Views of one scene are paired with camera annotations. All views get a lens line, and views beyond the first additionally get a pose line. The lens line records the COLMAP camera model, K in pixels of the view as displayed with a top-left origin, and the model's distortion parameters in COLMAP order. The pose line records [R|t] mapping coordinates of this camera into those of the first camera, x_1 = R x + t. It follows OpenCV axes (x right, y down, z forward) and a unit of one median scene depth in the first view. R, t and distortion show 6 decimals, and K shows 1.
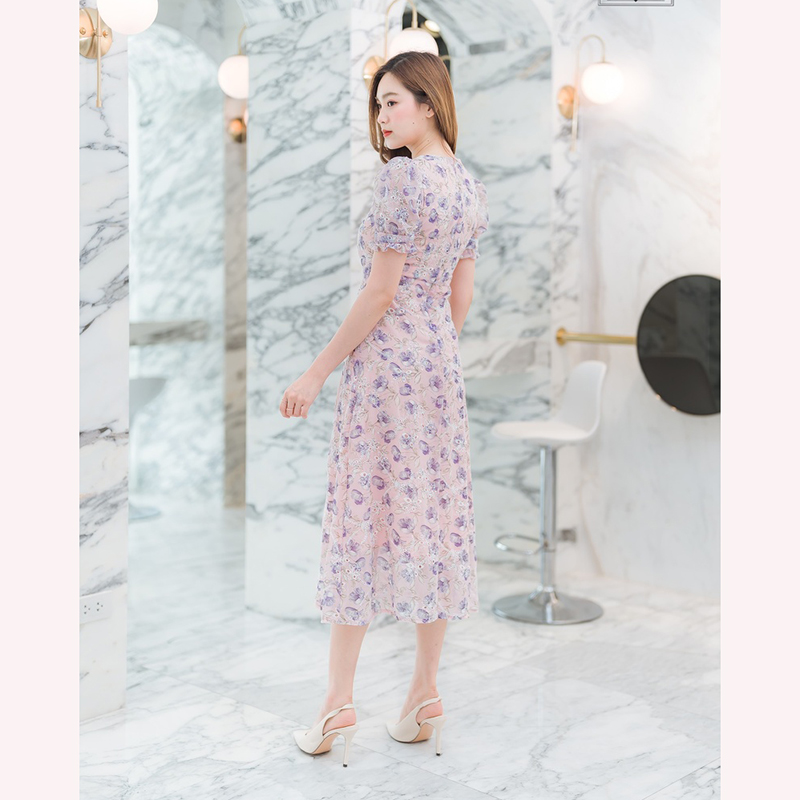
lens RADIAL K [[1330.4, 0, 400.0], [0, 1330.4, 297.6], [0, 0, 1]] dist [0.092682, 0.194144]
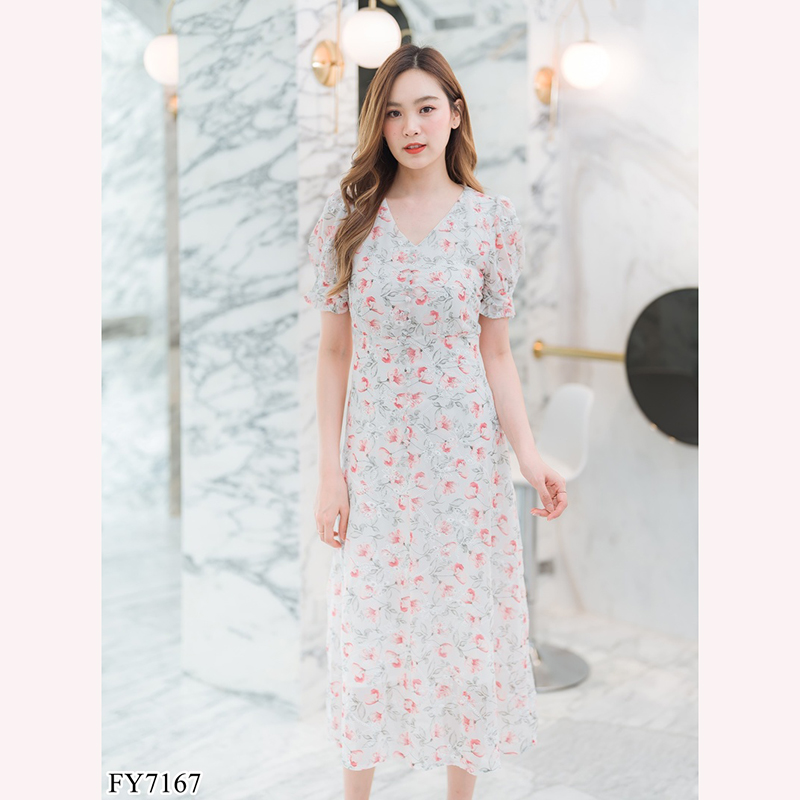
lens RADIAL K [[1274.8, 0, 399.1], [0, 1274.8, 295.4], [0, 0, 1]] dist [0.098895, 0.167977]
pose [[0.999465, -0.007017, 0.031931, 0.000561], [0.005643, 0.999063, 0.042908, -0.051524], [-0.032203, -0.042705, 0.998569, 0.172990]]
